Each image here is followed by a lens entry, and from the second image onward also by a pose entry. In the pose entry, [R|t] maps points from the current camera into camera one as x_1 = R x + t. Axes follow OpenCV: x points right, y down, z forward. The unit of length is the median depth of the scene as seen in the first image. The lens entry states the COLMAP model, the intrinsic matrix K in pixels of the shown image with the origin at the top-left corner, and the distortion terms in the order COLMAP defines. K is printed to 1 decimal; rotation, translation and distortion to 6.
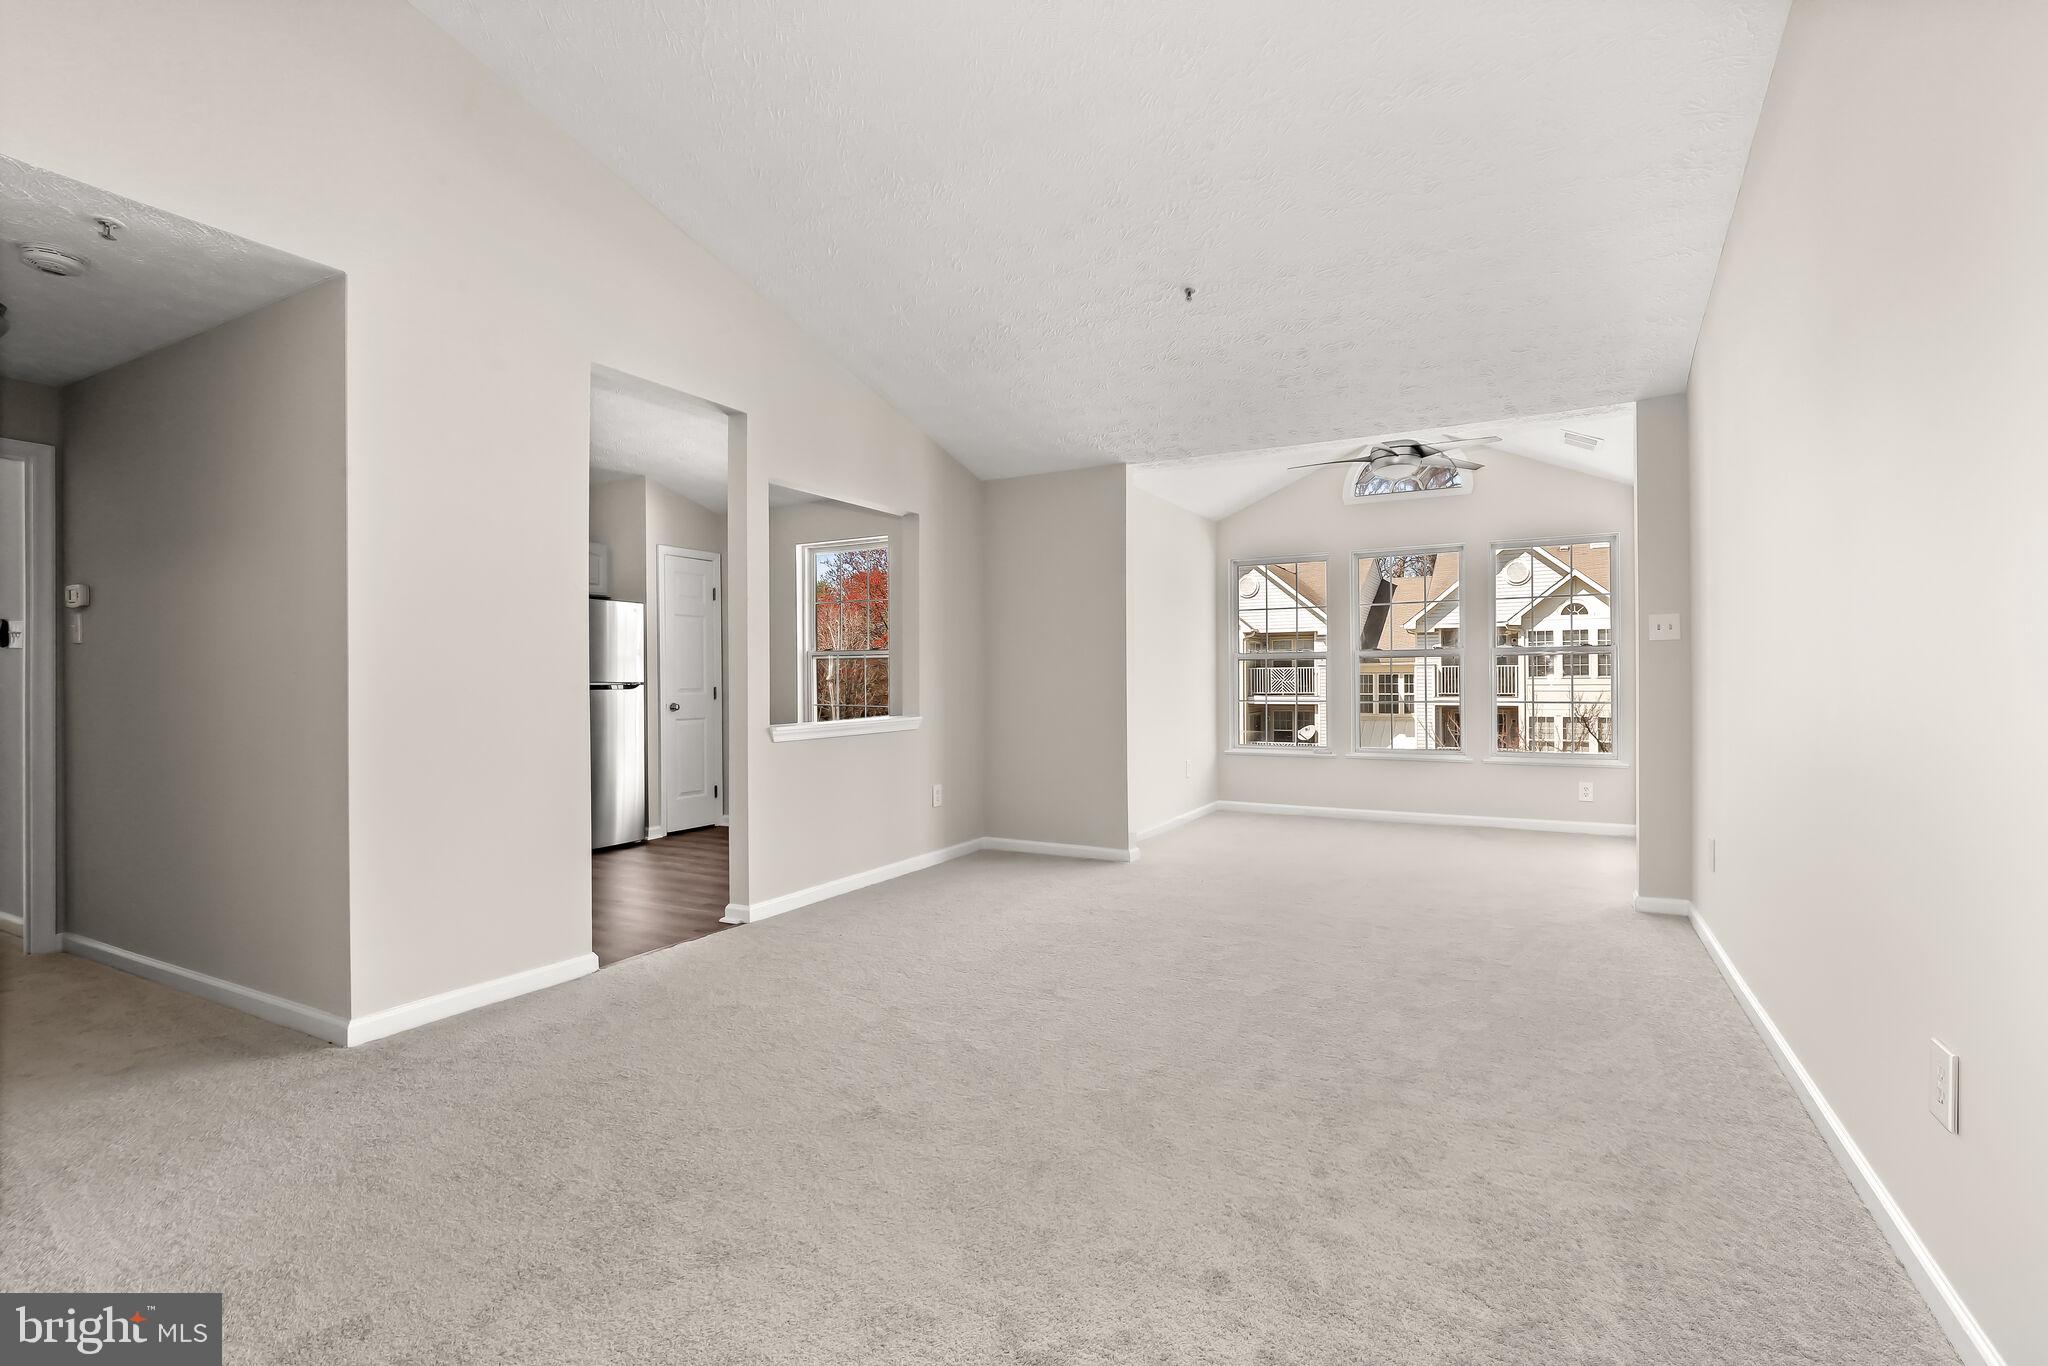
lens RADIAL K [[937.5, 0, 1055.9], [0, 937.5, 684.1], [0, 0, 1]] dist [0.000020, 0.000271]
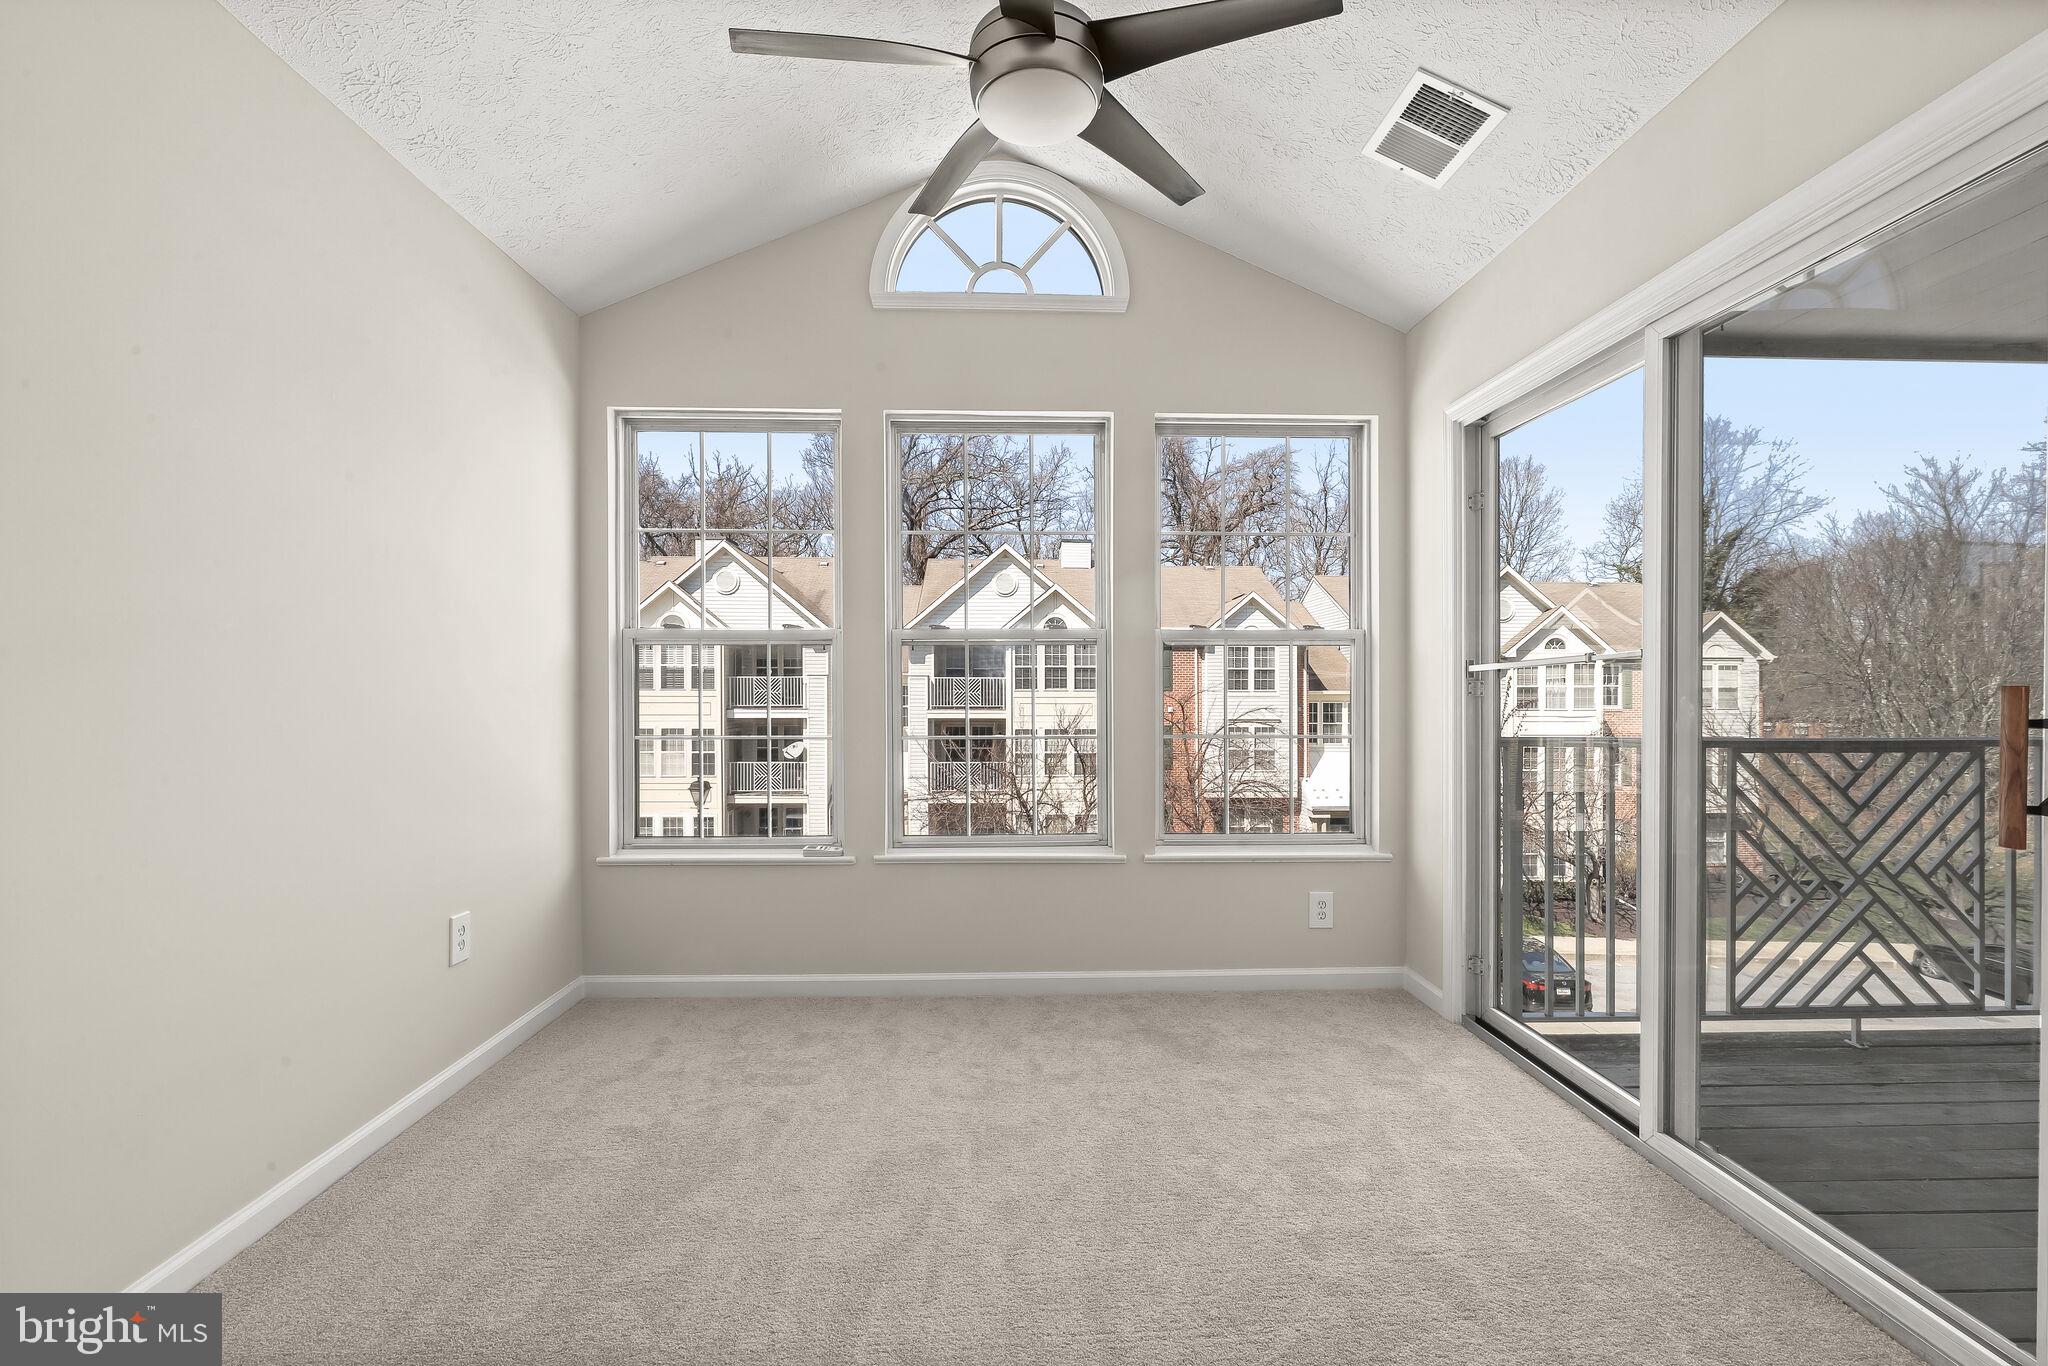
lens RADIAL K [[937.5, 0, 1035.0], [0, 937.5, 691.6], [0, 0, 1]] dist [0.000020, 0.000271]
pose [[0.871308, 0.007319, 0.490682, 0.195568], [-0.005478, 0.999972, -0.005188, -0.002635], [-0.490706, 0.001832, 0.871323, 0.714284]]
